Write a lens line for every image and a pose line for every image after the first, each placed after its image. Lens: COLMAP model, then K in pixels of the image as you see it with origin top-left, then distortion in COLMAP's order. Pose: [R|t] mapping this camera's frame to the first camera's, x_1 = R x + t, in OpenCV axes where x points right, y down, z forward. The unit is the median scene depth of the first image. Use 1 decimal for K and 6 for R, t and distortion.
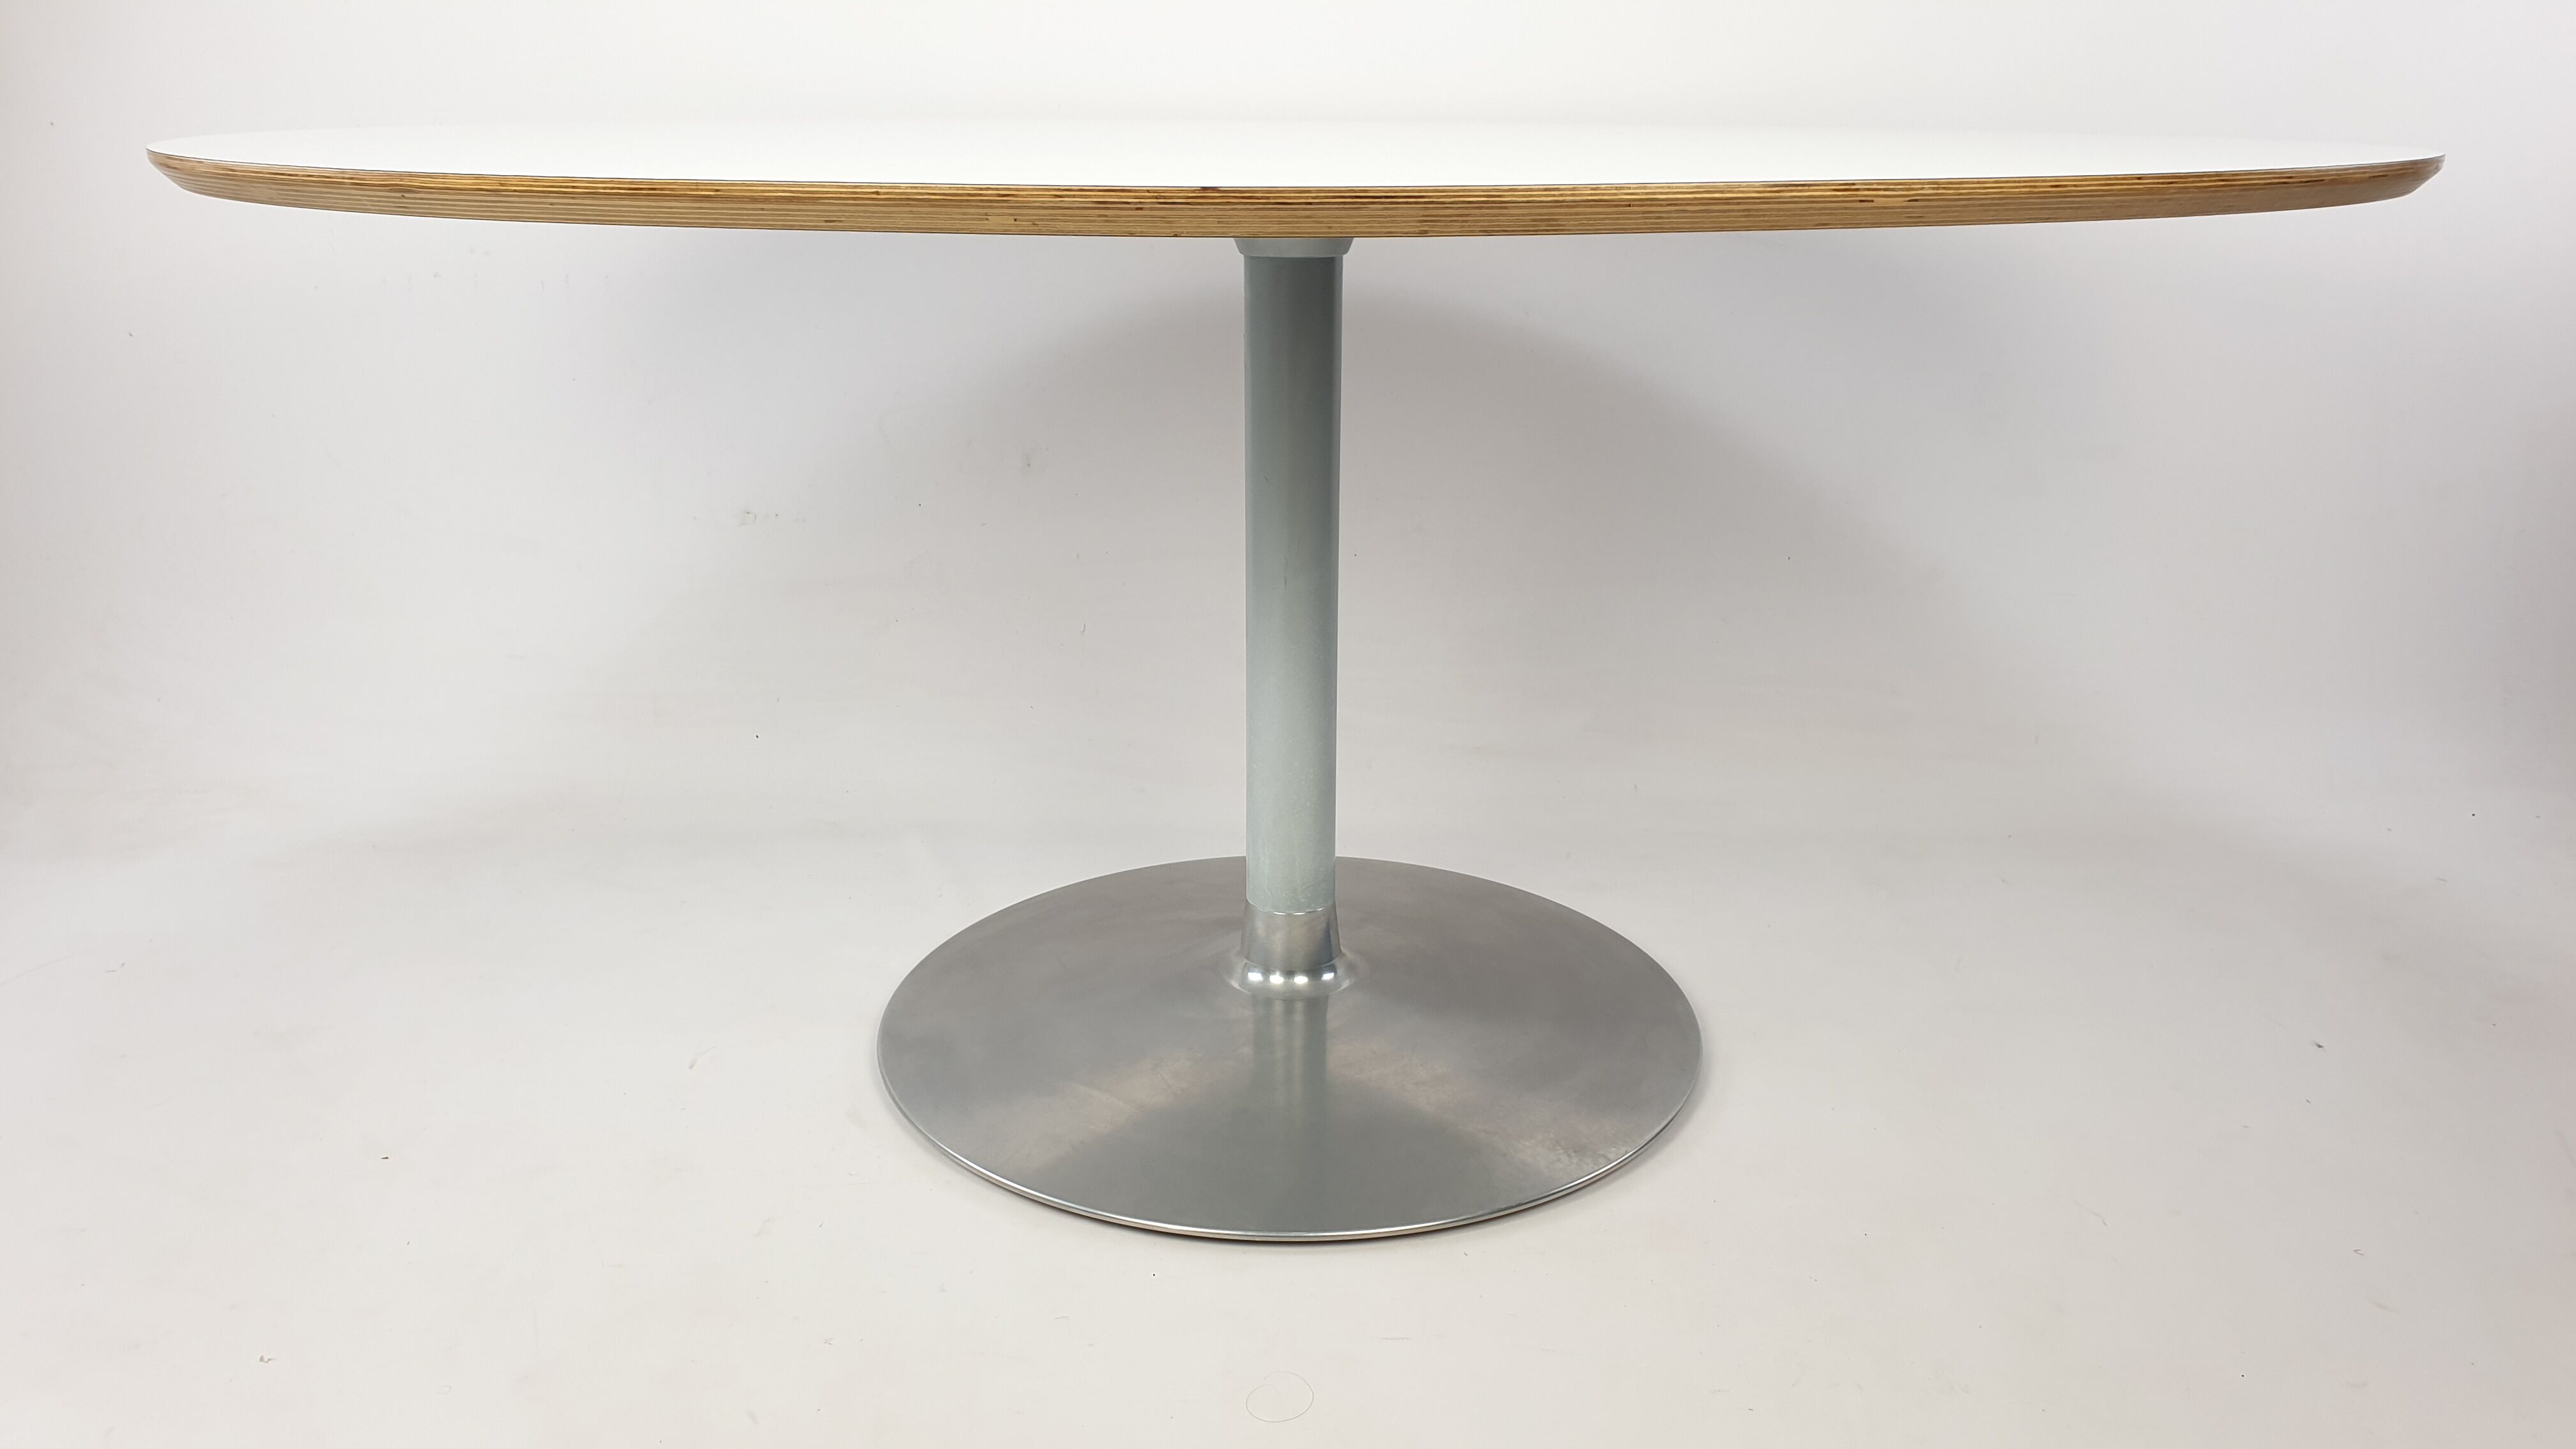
lens RADIAL K [[1927.6, 0, 1296.0], [0, 1927.6, 732.1], [0, 0, 1]] dist [-0.001579, -0.000023]
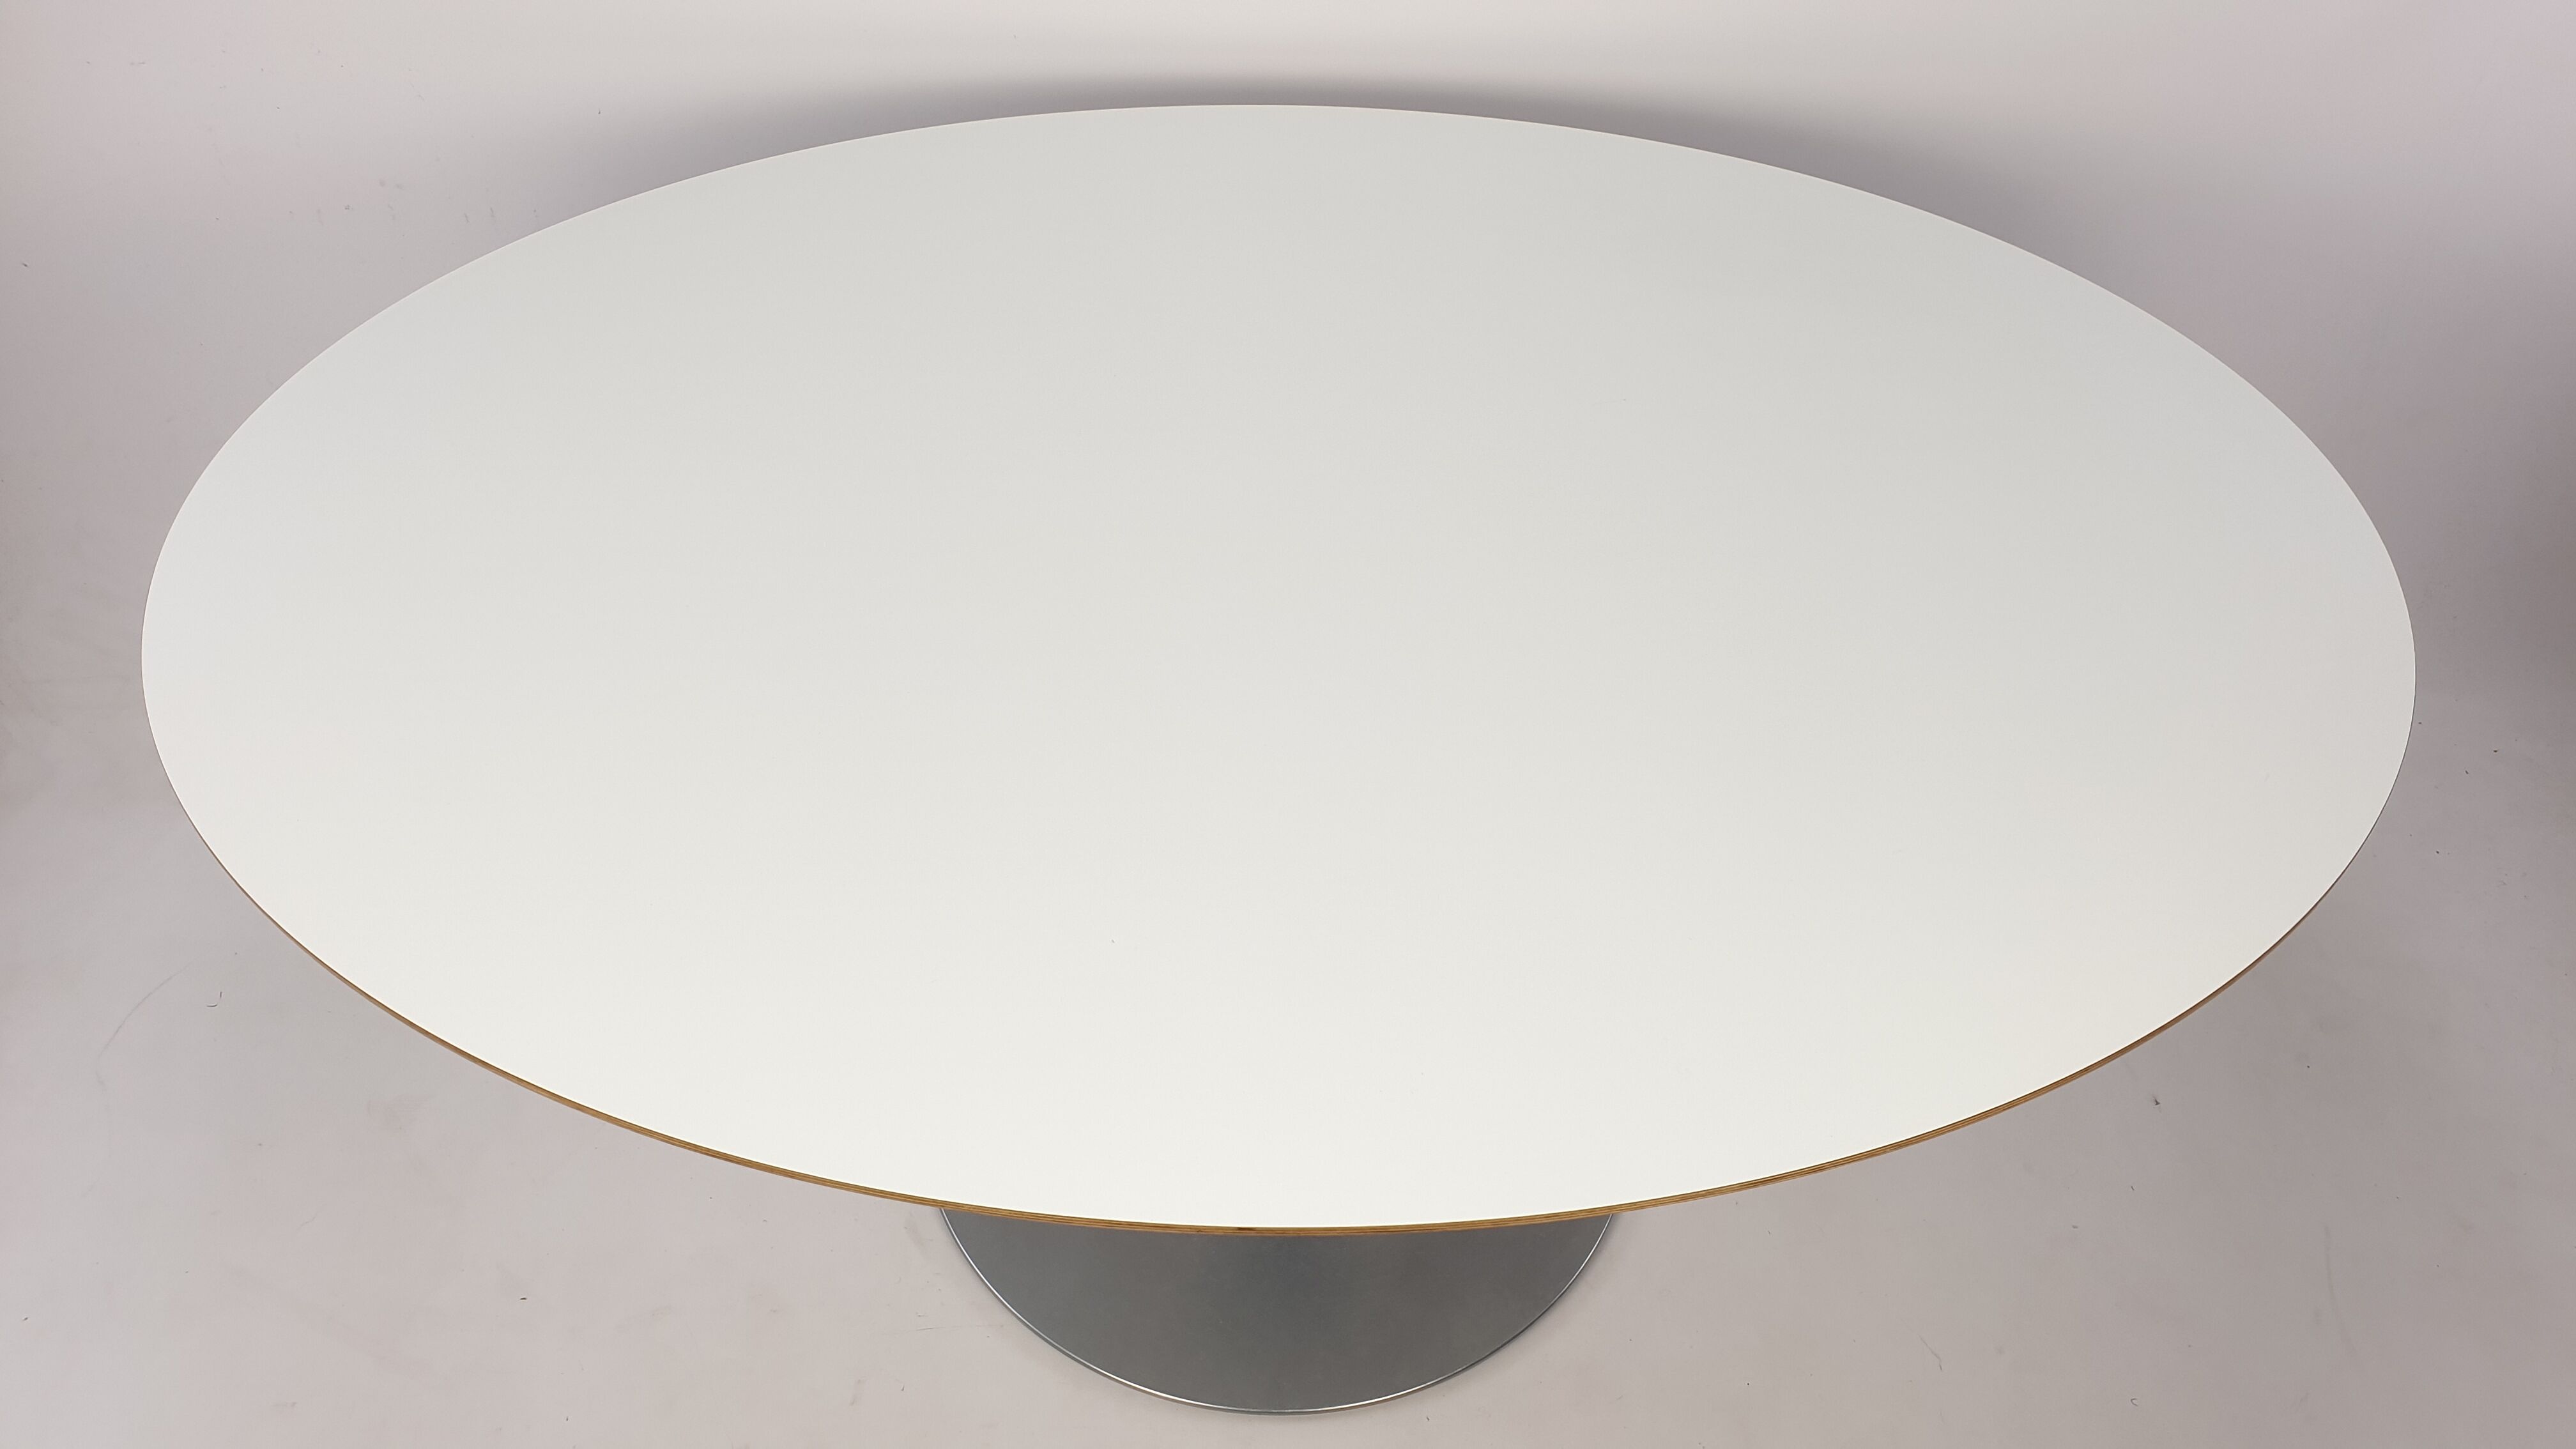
lens RADIAL K [[1927.6, 0, 1296.0], [0, 1927.6, 732.1], [0, 0, 1]] dist [-0.001579, -0.000023]
pose [[0.999640, -0.003050, 0.026648, -0.026867], [-0.008716, 0.902662, 0.430261, -0.626306], [-0.025366, -0.430339, 0.902311, 0.066436]]
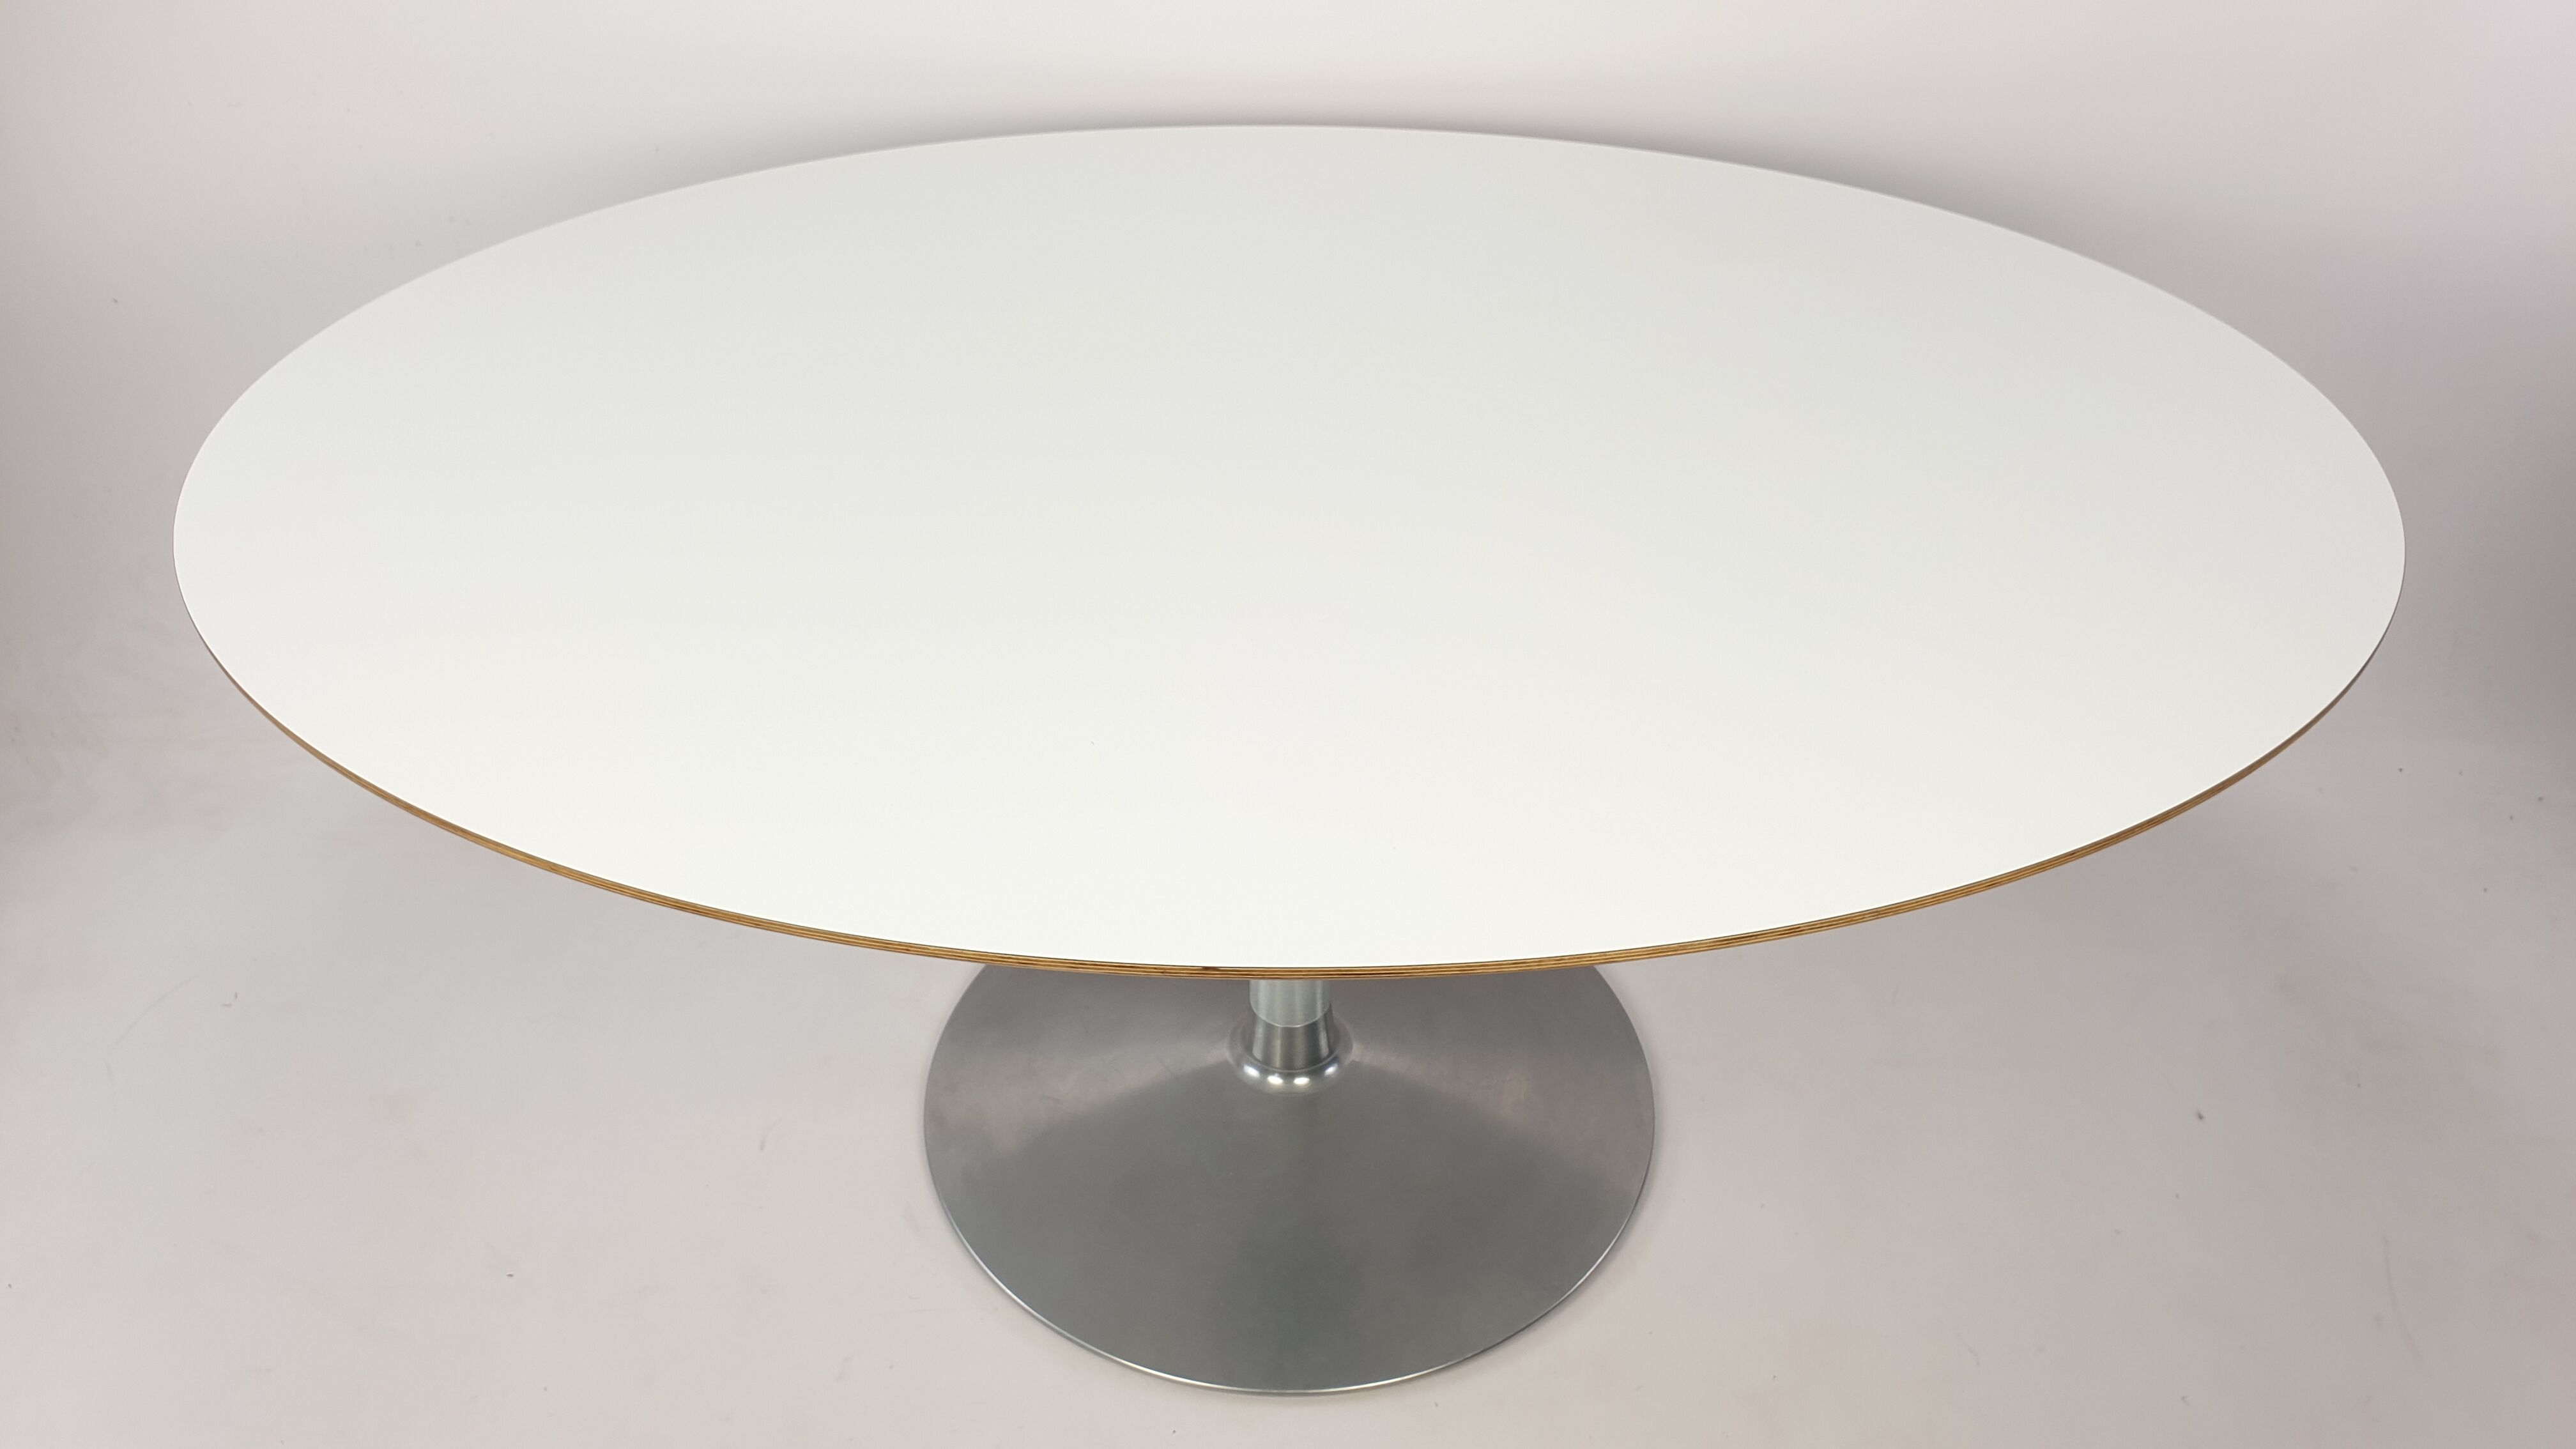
lens RADIAL K [[1927.6, 0, 1296.0], [0, 1927.6, 732.1], [0, 0, 1]] dist [-0.001579, -0.000023]
pose [[0.999980, 0.004474, -0.004404, 0.005296], [-0.002941, 0.953666, 0.300854, -0.453358], [0.005546, -0.300835, 0.953660, -0.008003]]
